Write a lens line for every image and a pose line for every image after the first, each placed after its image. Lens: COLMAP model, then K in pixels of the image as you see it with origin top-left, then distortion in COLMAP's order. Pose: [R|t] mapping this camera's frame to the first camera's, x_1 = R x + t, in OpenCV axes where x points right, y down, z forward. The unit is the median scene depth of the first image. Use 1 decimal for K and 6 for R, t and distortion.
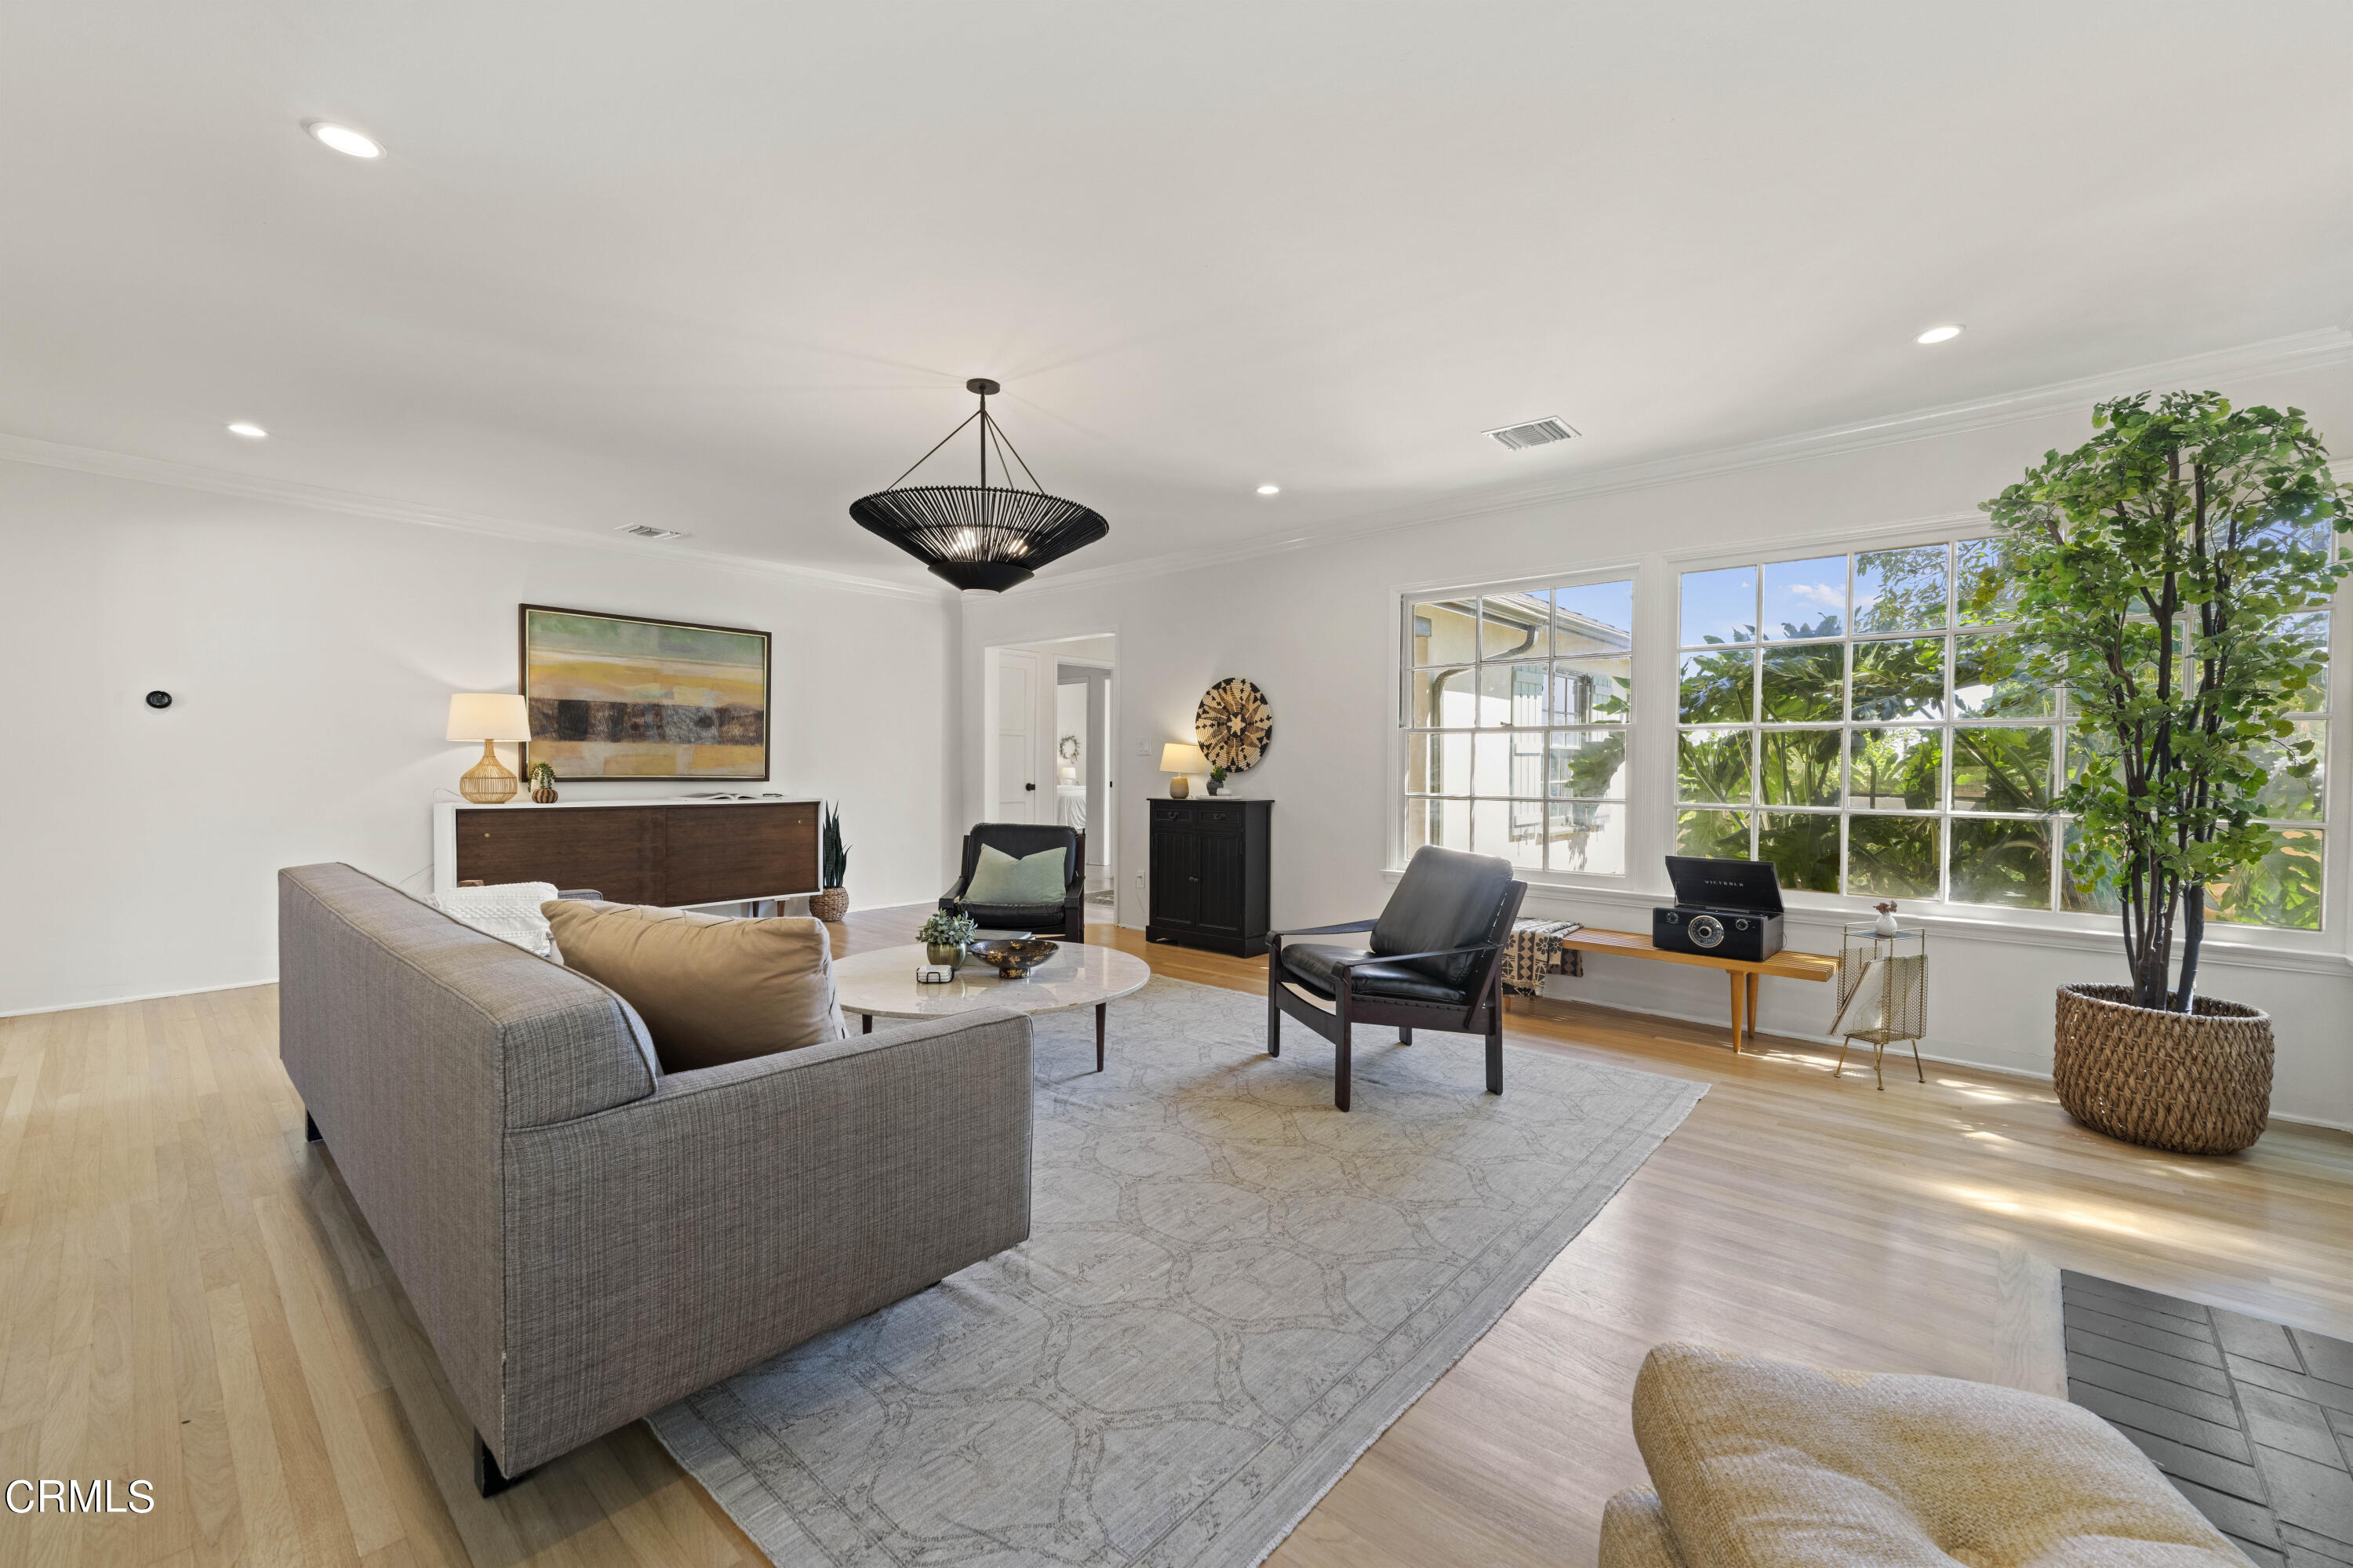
lens RADIAL K [[940.7, 0, 1175.3], [0, 940.7, 778.5], [0, 0, 1]] dist [-0.000444, -0.000464]
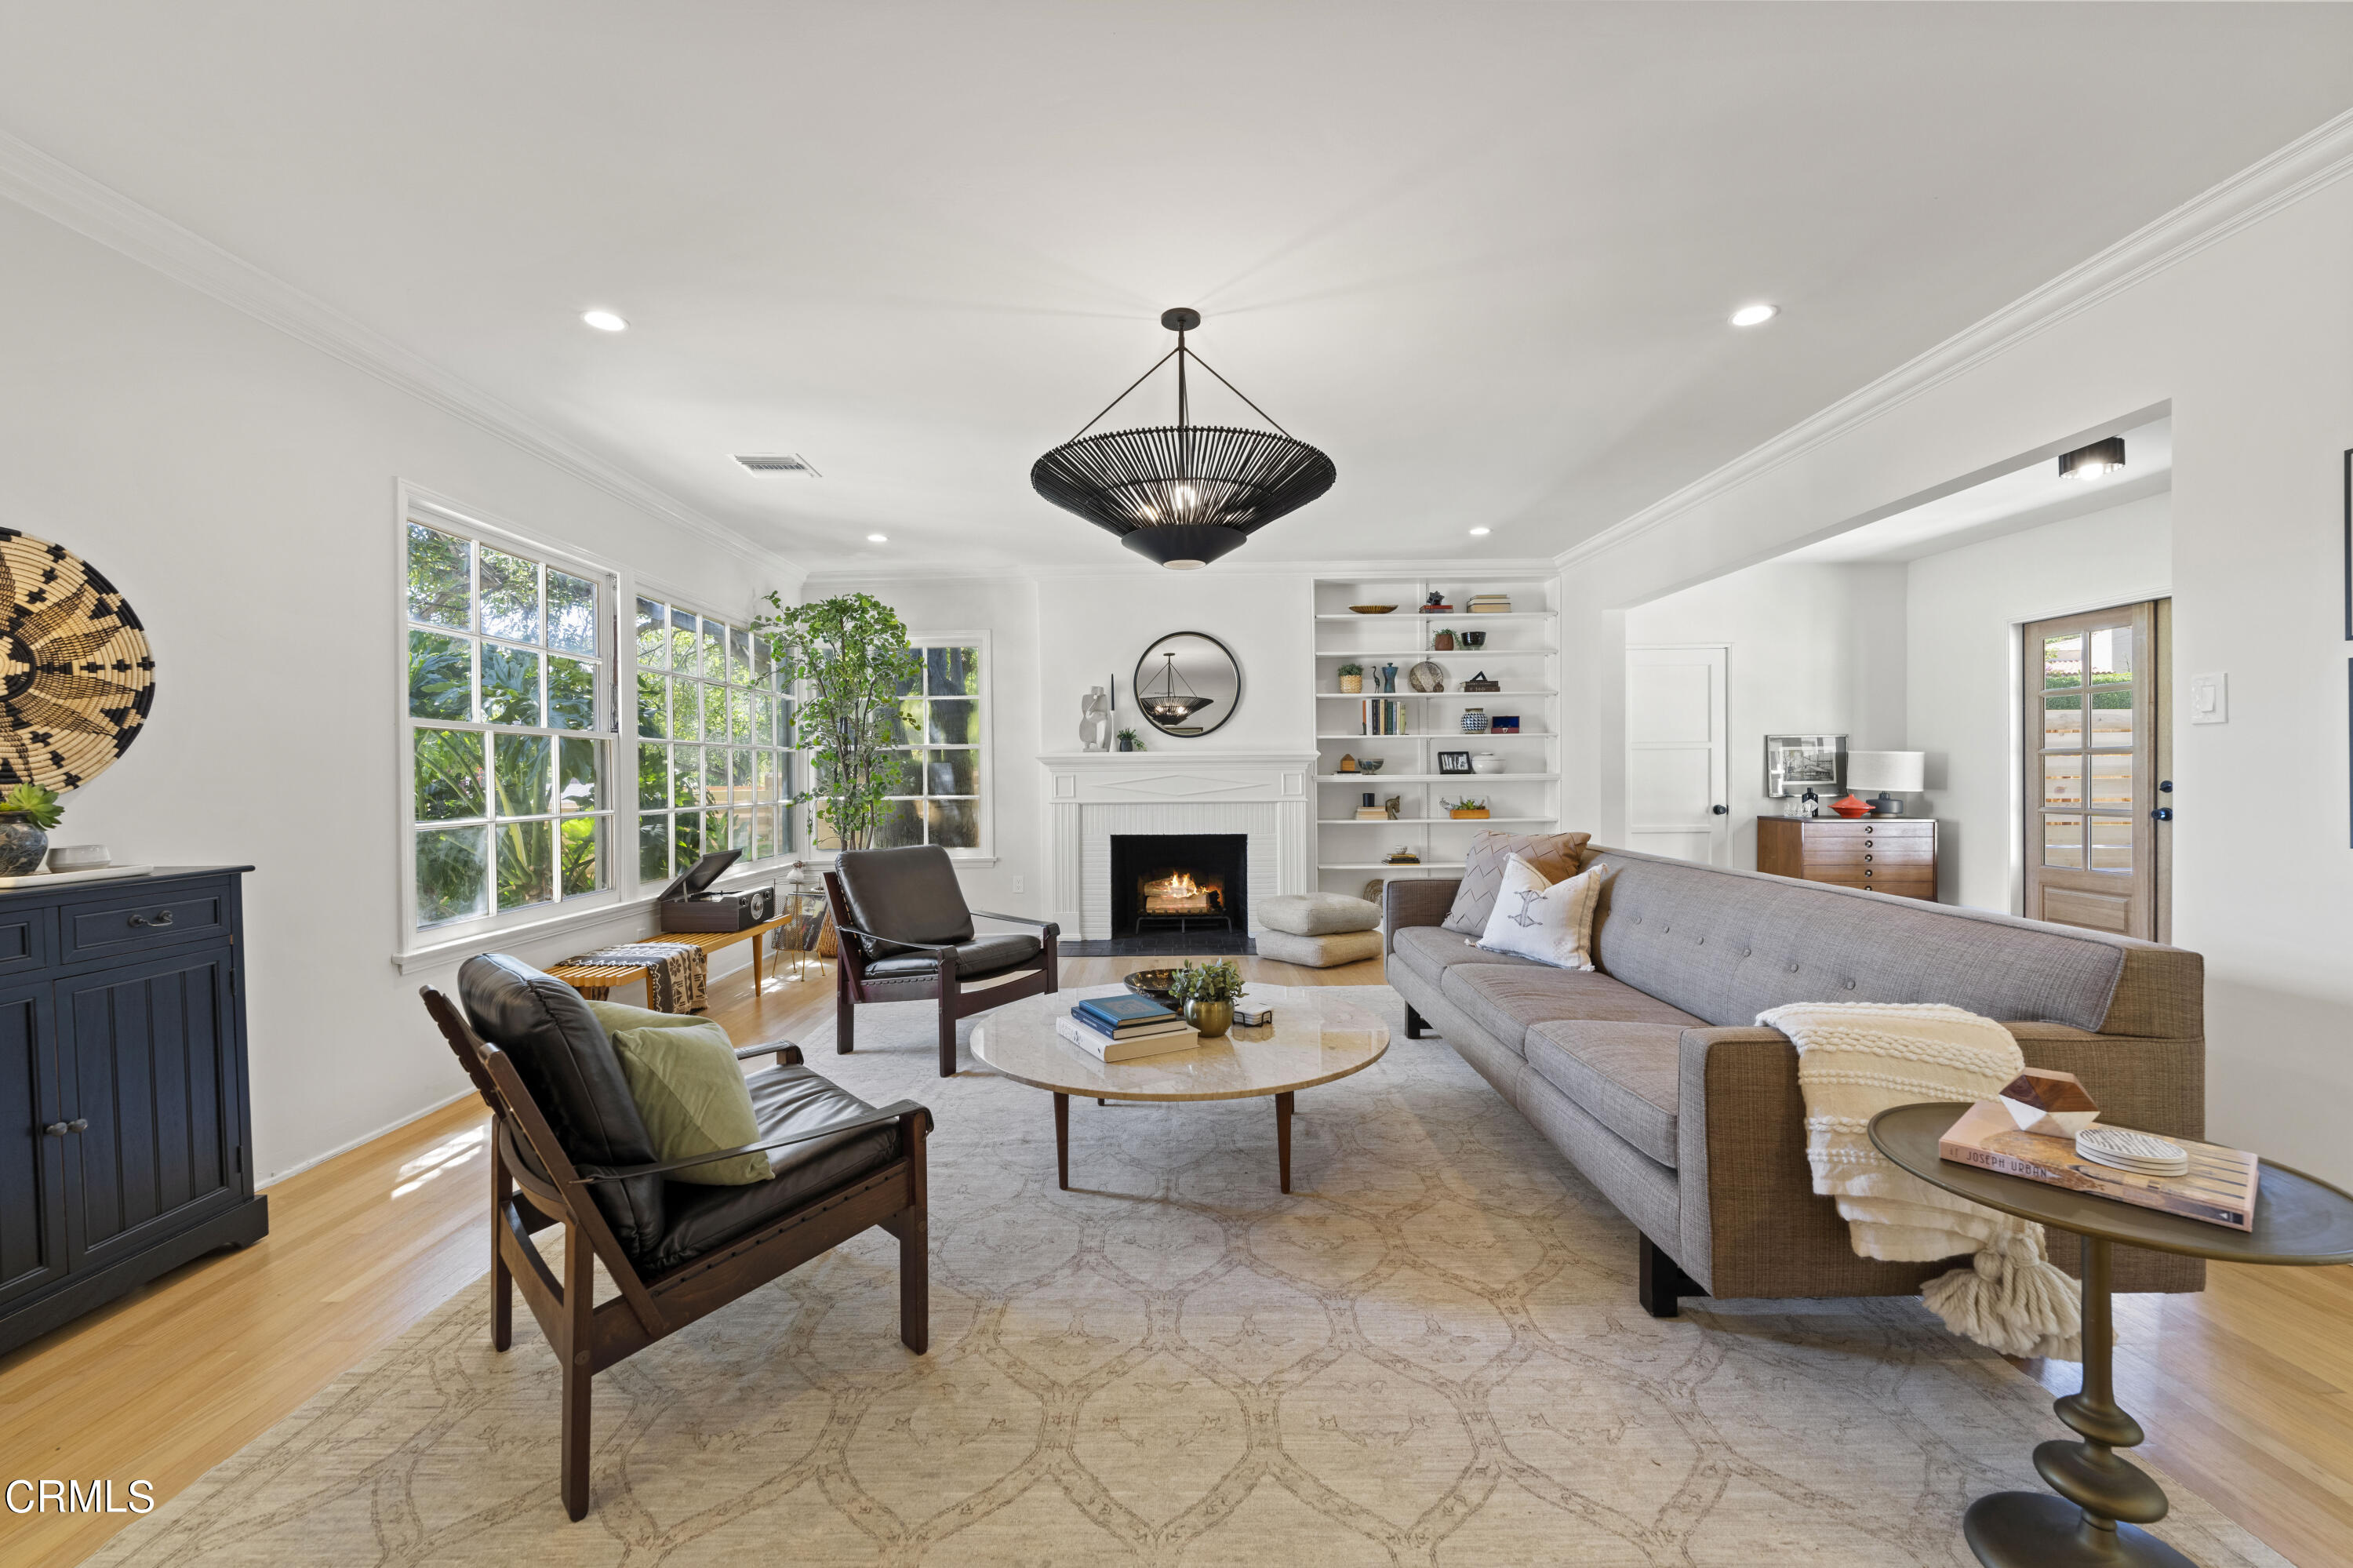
lens RADIAL K [[940.7, 0, 1176.8], [0, 940.7, 779.9], [0, 0, 1]] dist [-0.000444, -0.000464]
pose [[-0.660484, -0.014327, 0.750703, -0.490184], [0.008475, 0.999612, 0.026534, -0.020347], [-0.750792, 0.023887, -0.660107, 0.912088]]
